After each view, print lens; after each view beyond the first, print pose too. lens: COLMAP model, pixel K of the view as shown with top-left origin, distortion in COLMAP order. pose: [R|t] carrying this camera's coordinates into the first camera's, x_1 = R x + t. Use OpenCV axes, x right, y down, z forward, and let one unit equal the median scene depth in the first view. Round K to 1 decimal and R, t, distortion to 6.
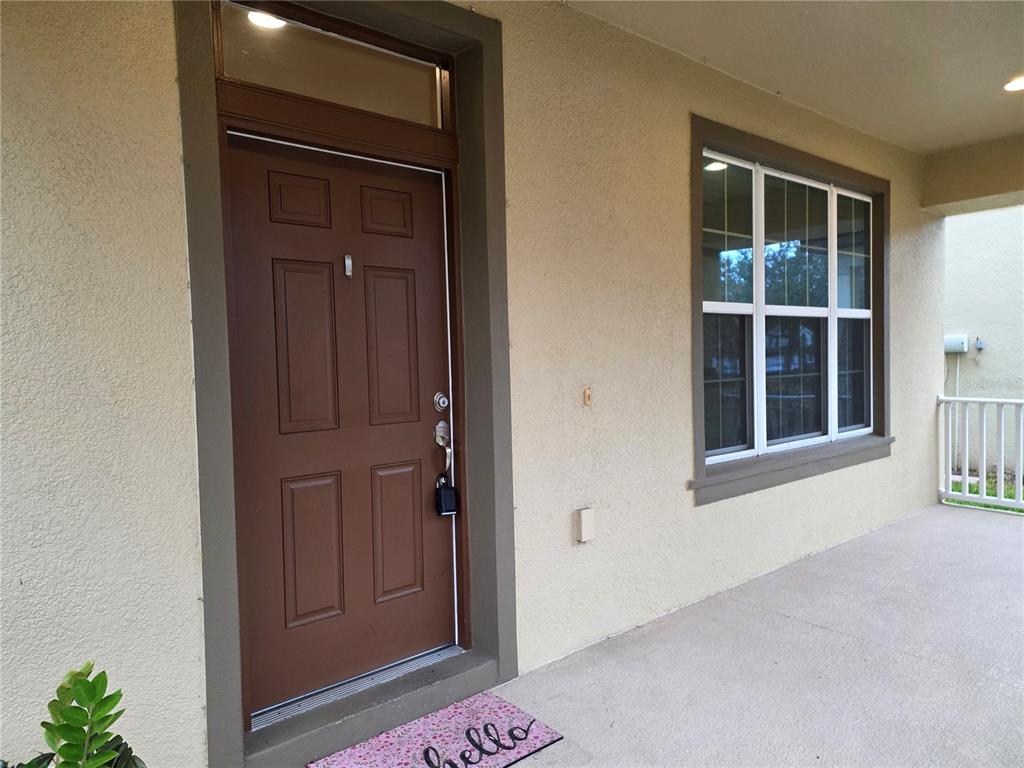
lens RADIAL K [[674.4, 0, 513.4], [0, 674.4, 387.5], [0, 0, 1]] dist [0.087862, -0.050912]
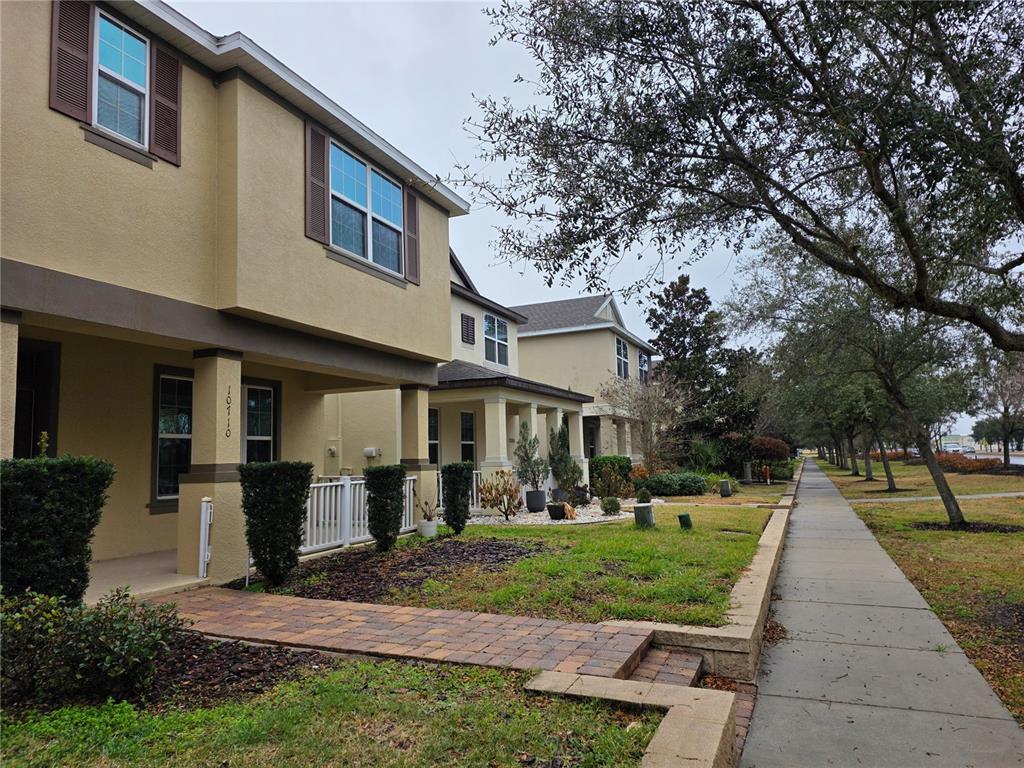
lens RADIAL K [[674.4, 0, 507.5], [0, 674.4, 388.2], [0, 0, 1]] dist [0.087862, -0.050912]
pose [[0.900643, 0.044410, 0.432284, 0.334351], [0.026519, 0.987294, -0.156678, 0.146333], [-0.433750, 0.152574, 0.888022, -1.907263]]
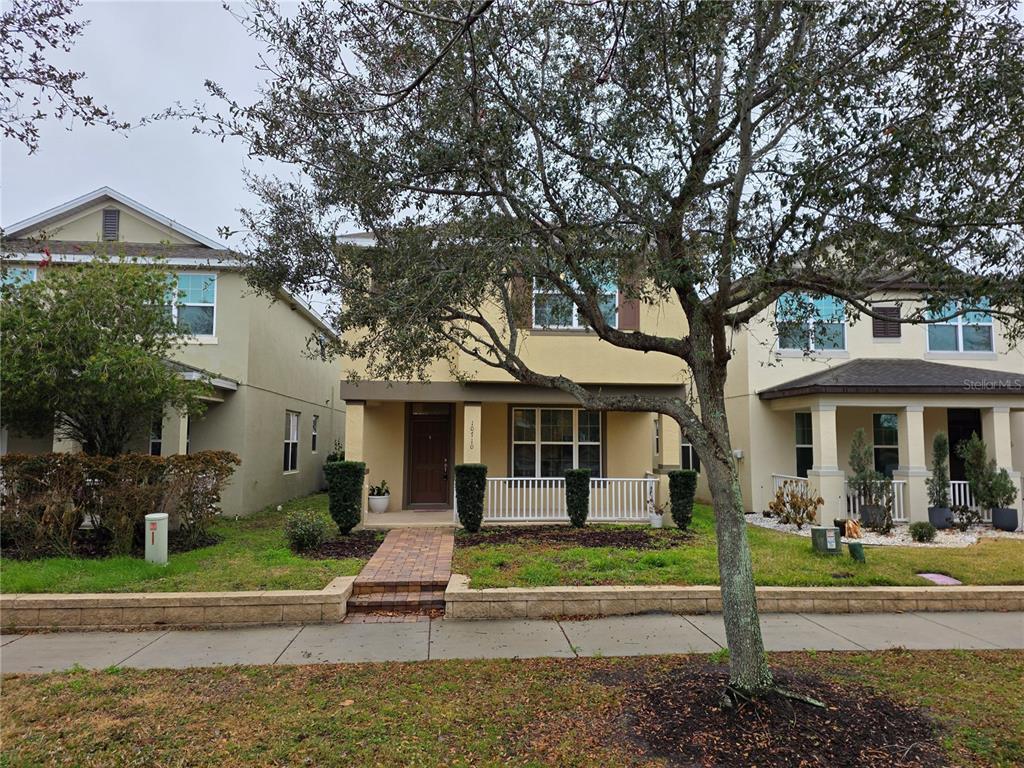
lens RADIAL K [[674.4, 0, 512.5], [0, 674.4, 386.3], [0, 0, 1]] dist [0.087862, -0.050912]
pose [[0.813393, -0.021761, -0.581307, 2.832737], [-0.050356, 0.992915, -0.107630, -0.012209], [0.579530, 0.116818, 0.806535, -2.589807]]
